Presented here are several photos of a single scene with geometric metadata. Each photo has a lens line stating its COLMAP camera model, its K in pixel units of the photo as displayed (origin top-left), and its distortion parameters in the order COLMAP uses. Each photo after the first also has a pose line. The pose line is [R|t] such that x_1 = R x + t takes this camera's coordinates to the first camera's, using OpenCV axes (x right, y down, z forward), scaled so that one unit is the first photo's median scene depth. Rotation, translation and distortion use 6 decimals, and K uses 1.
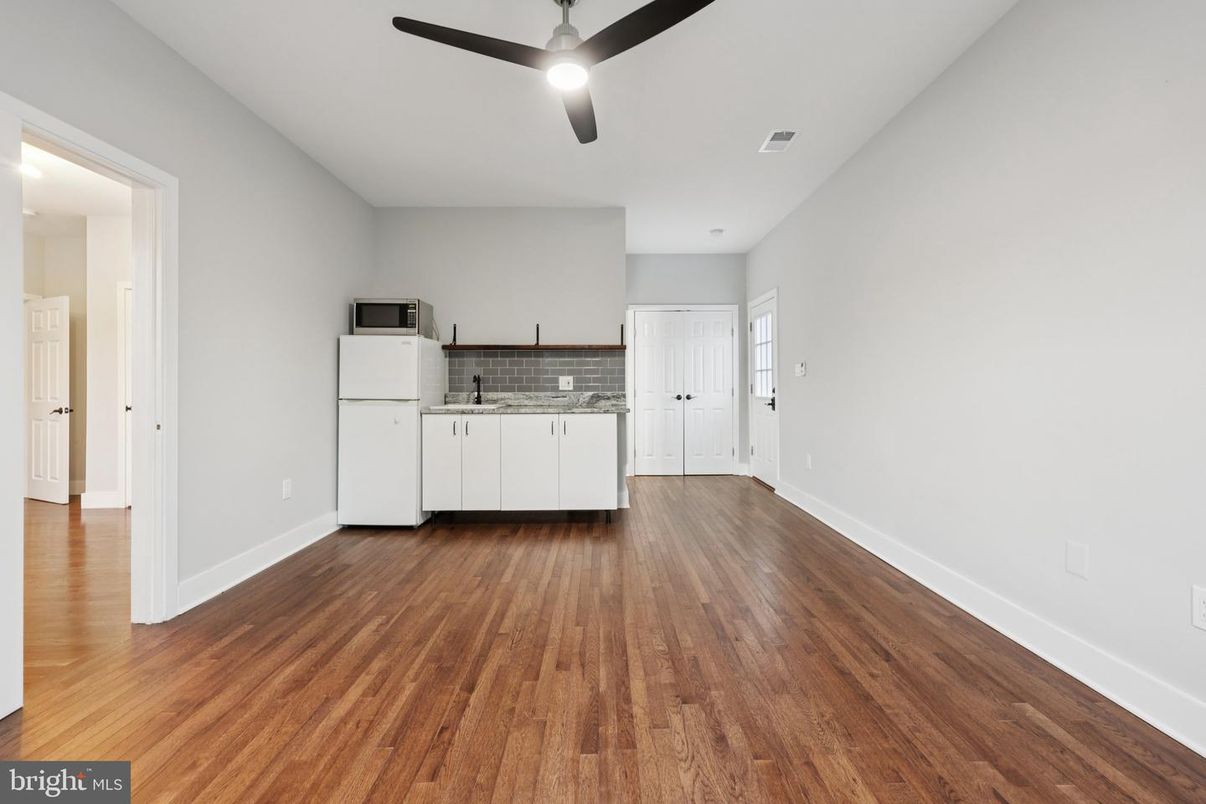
lens RADIAL K [[478.4, 0, 597.5], [0, 478.4, 393.9], [0, 0, 1]] dist [-0.003327, -0.000251]
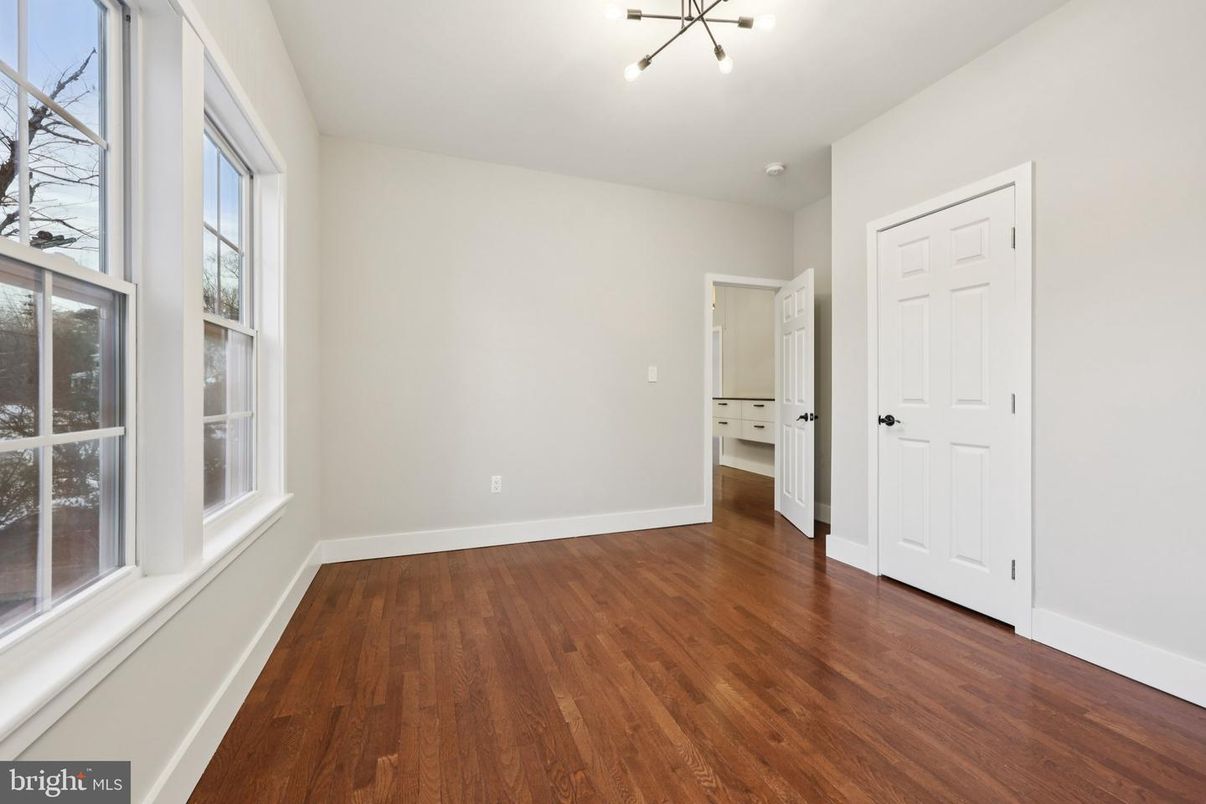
lens RADIAL K [[530.4, 0, 603.7], [0, 530.4, 395.6], [0, 0, 1]] dist [0.002413, 0.000138]
pose [[0.344109, 0.004468, -0.938919, -0.419973], [0.002129, 0.999982, 0.005539, -0.004949], [0.938927, -0.003905, 0.344093, 0.384622]]
